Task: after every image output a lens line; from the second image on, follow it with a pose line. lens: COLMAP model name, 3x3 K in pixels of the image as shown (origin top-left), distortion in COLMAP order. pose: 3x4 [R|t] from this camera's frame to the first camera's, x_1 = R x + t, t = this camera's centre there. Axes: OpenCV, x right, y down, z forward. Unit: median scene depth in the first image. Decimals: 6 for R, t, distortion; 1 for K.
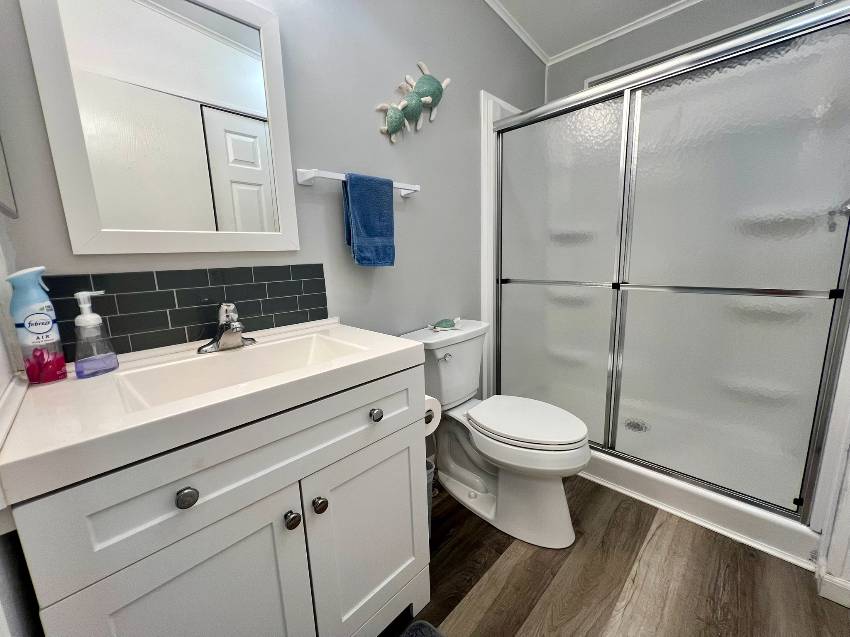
lens RADIAL K [[343.8, 0, 425.7], [0, 343.8, 317.8], [0, 0, 1]] dist [0.000508, 0.001248]
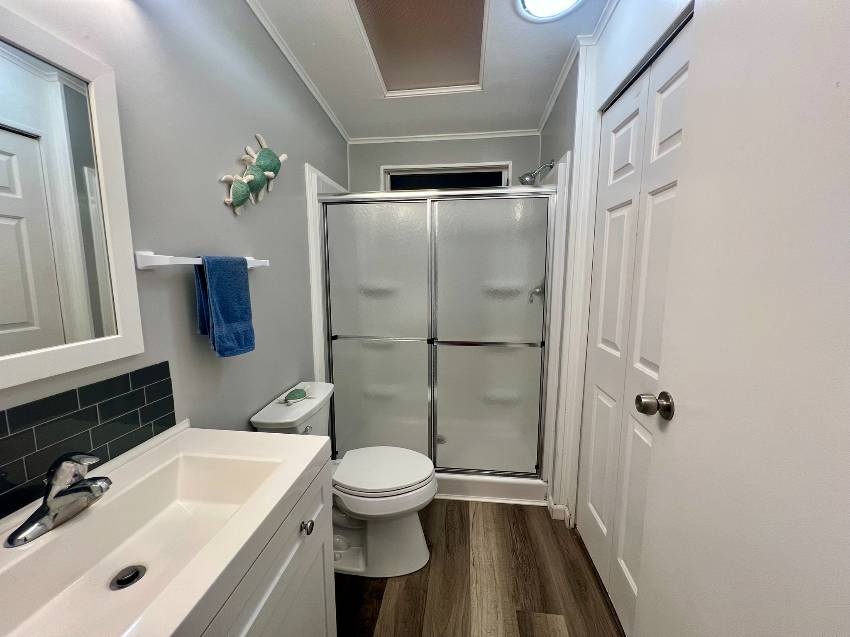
lens RADIAL K [[343.8, 0, 421.5], [0, 343.8, 319.5], [0, 0, 1]] dist [0.000508, 0.001248]
pose [[0.789896, -0.059433, 0.610354, -0.296492], [0.089028, 0.995862, -0.018245, -0.174493], [-0.606744, 0.068750, 0.791919, -0.016616]]
